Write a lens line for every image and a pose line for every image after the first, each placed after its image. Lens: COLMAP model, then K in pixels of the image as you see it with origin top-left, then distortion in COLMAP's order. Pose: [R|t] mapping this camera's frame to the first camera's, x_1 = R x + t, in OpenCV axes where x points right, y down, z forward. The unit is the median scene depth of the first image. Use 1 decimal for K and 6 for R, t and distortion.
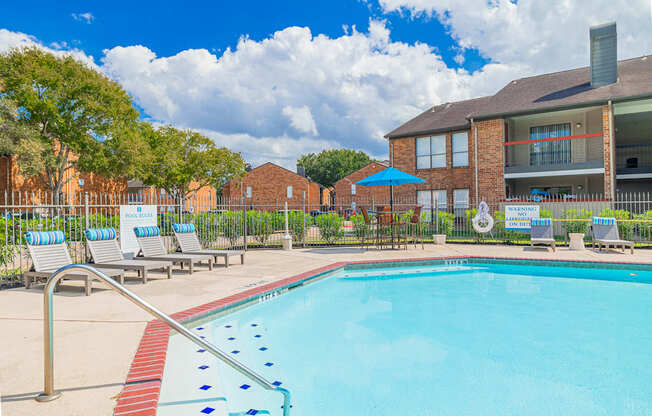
lens RADIAL K [[396.5, 0, 326.0], [0, 396.5, 208.0], [0, 0, 1]] dist [-0.005101, -0.001542]
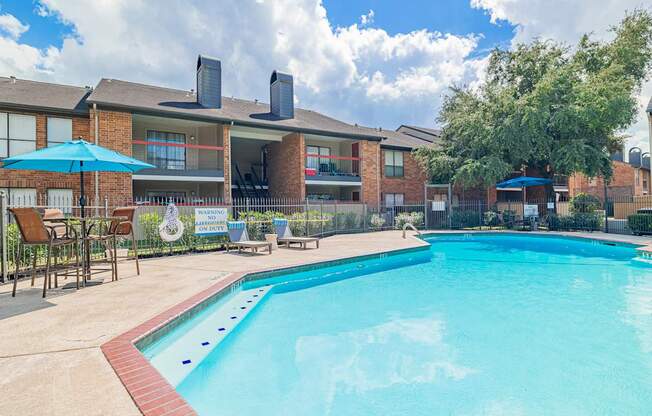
lens RADIAL K [[331.9, 0, 326.0], [0, 331.9, 208.0], [0, 0, 1]] dist [-0.000849, -0.000117]
pose [[0.376440, 0.002606, 0.926437, -0.102260], [0.008729, 0.999942, -0.006360, -0.000177], [-0.926400, 0.010480, 0.376395, 0.338050]]
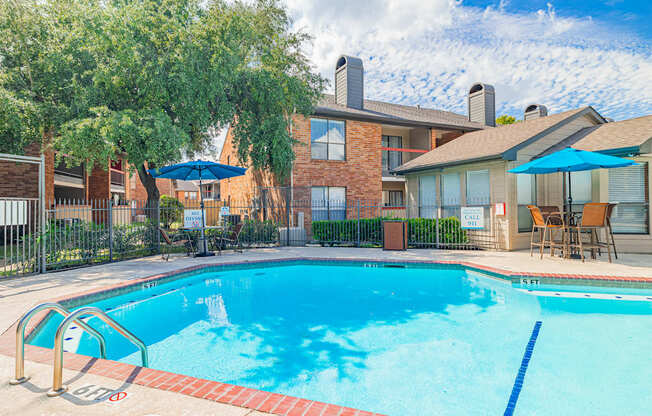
lens RADIAL K [[355.9, 0, 326.0], [0, 355.9, 208.0], [0, 0, 1]] dist [-0.003043, -0.001790]
pose [[-0.799825, 0.013271, 0.600086, 0.488512], [0.014339, 0.999893, -0.003000, -0.008443], [-0.600061, 0.006205, -0.799930, 0.516893]]
